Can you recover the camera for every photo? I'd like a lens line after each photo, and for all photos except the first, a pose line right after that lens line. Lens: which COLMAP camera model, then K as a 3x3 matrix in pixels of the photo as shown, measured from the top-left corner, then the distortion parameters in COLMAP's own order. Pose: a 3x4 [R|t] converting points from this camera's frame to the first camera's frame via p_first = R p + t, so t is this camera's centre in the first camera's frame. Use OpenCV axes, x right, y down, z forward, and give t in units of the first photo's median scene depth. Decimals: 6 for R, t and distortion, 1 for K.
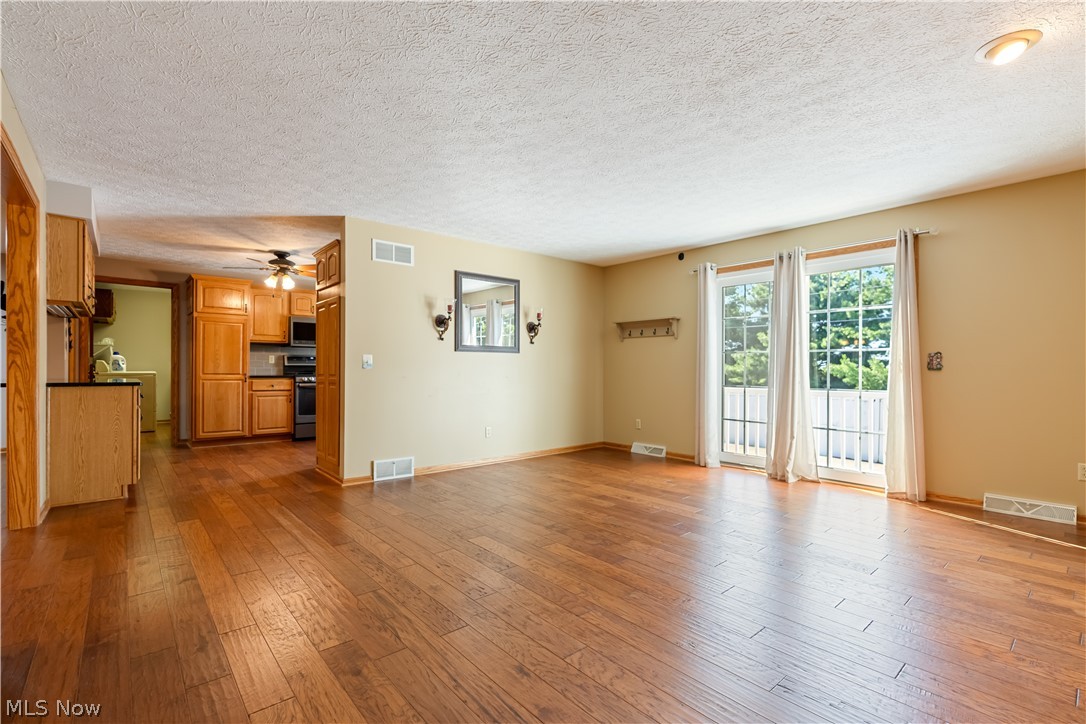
lens RADIAL K [[494.1, 0, 544.2], [0, 494.1, 366.5], [0, 0, 1]] dist [-0.001964, -0.000200]
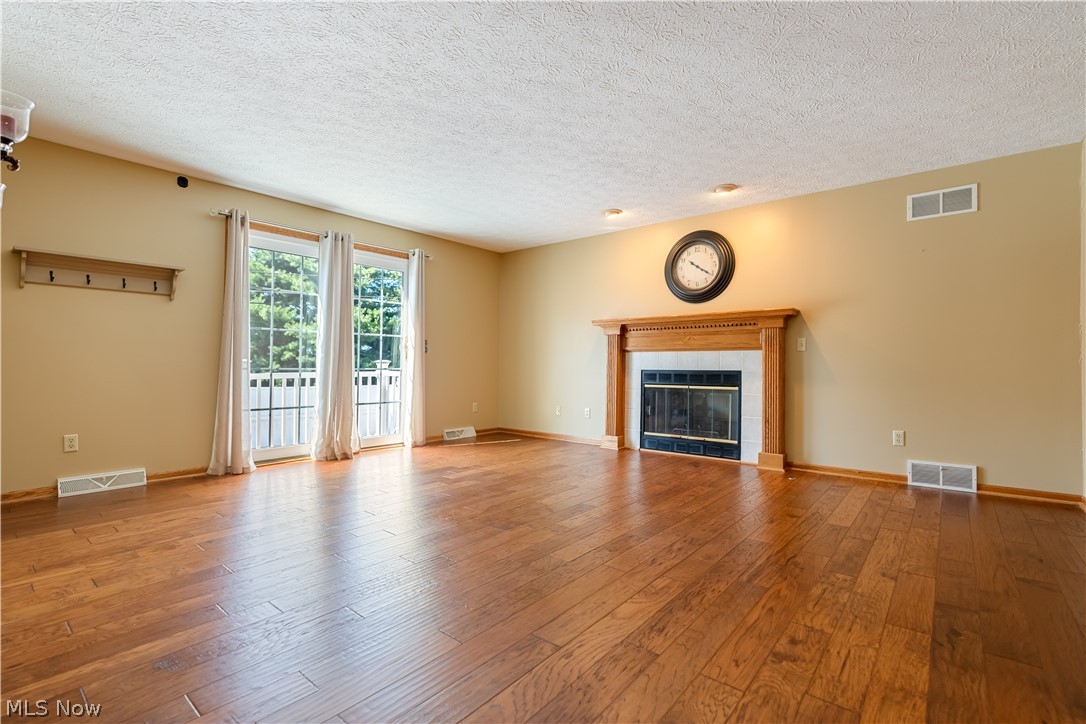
lens RADIAL K [[489.5, 0, 543.0], [0, 489.5, 362.0], [0, 0, 1]] dist [0.000396, 0.000213]
pose [[-0.161767, -0.000695, 0.986829, -0.818004], [-0.010276, 0.999947, -0.000980, 0.039509], [-0.986775, -0.010299, -0.161766, 1.063200]]
